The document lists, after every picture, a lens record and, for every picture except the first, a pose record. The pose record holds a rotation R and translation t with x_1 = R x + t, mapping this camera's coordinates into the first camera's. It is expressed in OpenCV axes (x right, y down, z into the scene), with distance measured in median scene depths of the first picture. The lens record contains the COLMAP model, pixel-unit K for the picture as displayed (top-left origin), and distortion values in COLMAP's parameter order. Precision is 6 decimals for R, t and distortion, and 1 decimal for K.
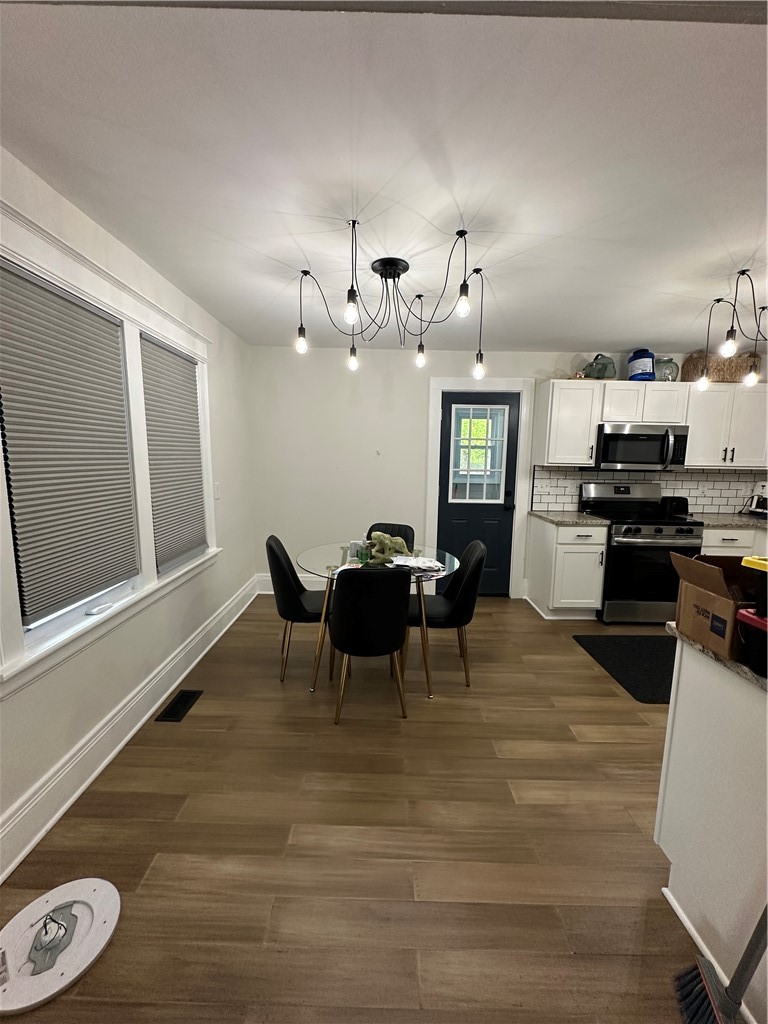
lens RADIAL K [[406.0, 0, 382.0], [0, 406.0, 511.4], [0, 0, 1]] dist [-0.007983, 0.000040]
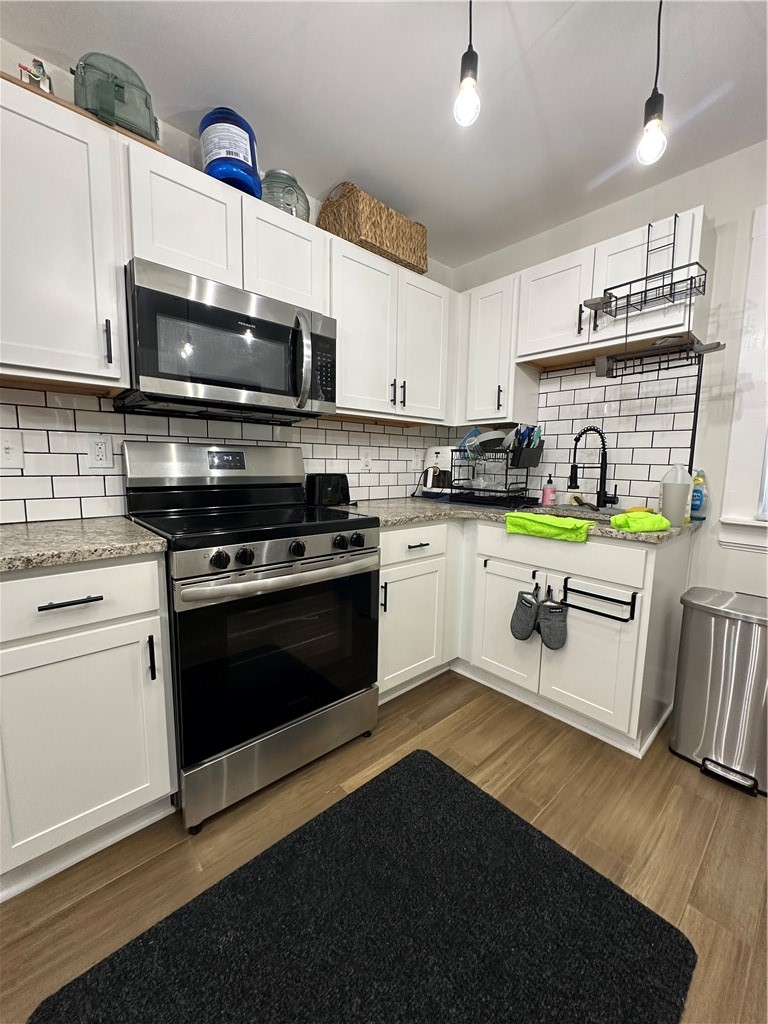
lens RADIAL K [[406.0, 0, 382.0], [0, 406.0, 511.4], [0, 0, 1]] dist [-0.007983, 0.000040]
pose [[0.737913, -0.082522, 0.669832, 0.451089], [0.085911, 0.995908, 0.028051, 0.006023], [-0.669406, 0.036847, 0.741982, 0.604414]]
